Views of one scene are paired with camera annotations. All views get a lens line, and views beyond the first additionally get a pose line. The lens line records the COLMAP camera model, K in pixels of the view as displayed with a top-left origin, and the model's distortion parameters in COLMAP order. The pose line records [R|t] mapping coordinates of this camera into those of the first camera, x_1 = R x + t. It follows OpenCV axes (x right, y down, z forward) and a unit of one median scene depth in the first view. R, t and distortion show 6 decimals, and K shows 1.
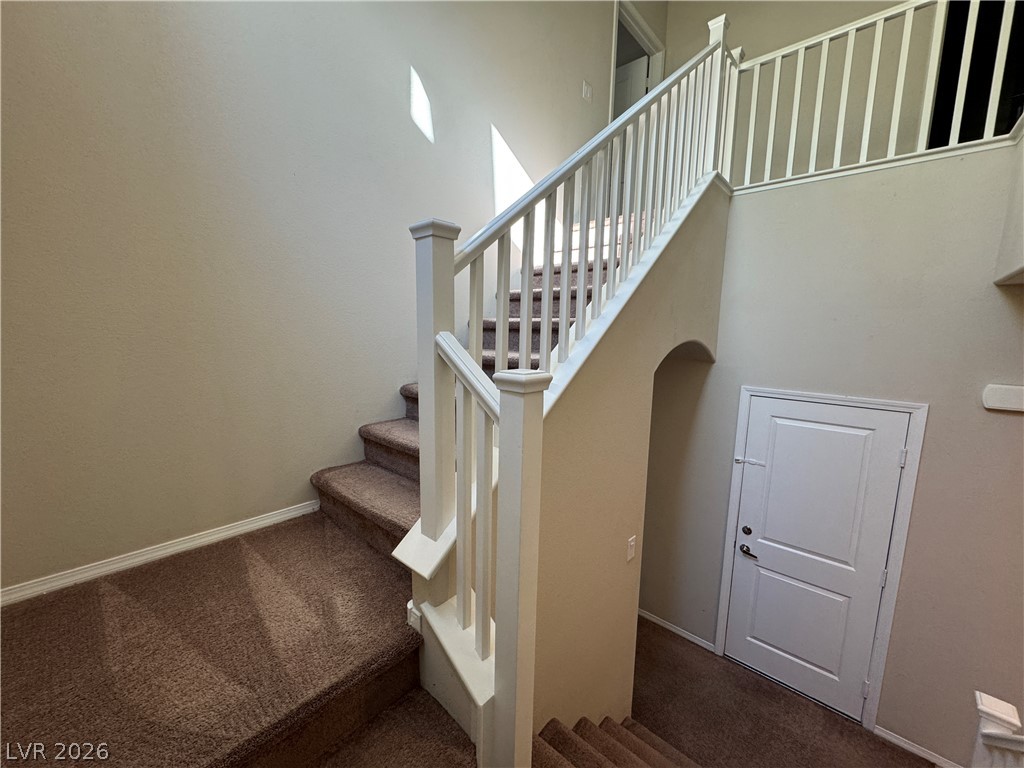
lens RADIAL K [[407.7, 0, 512.0], [0, 407.7, 384.0], [0, 0, 1]] dist [-0.002312, -0.000135]
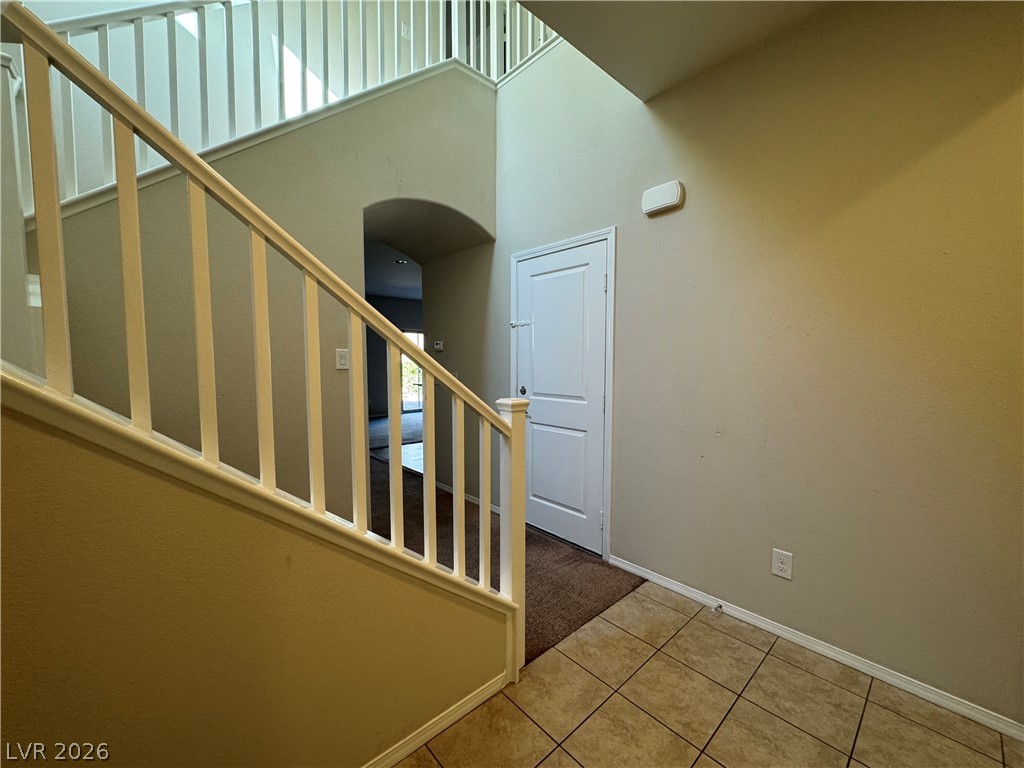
lens RADIAL K [[407.7, 0, 512.0], [0, 407.7, 384.0], [0, 0, 1]] dist [-0.002312, -0.000135]
pose [[0.995482, -0.012231, -0.094154, 0.679612], [0.004773, 0.996861, -0.079032, 0.446629], [0.094825, 0.078225, 0.992416, -0.058113]]
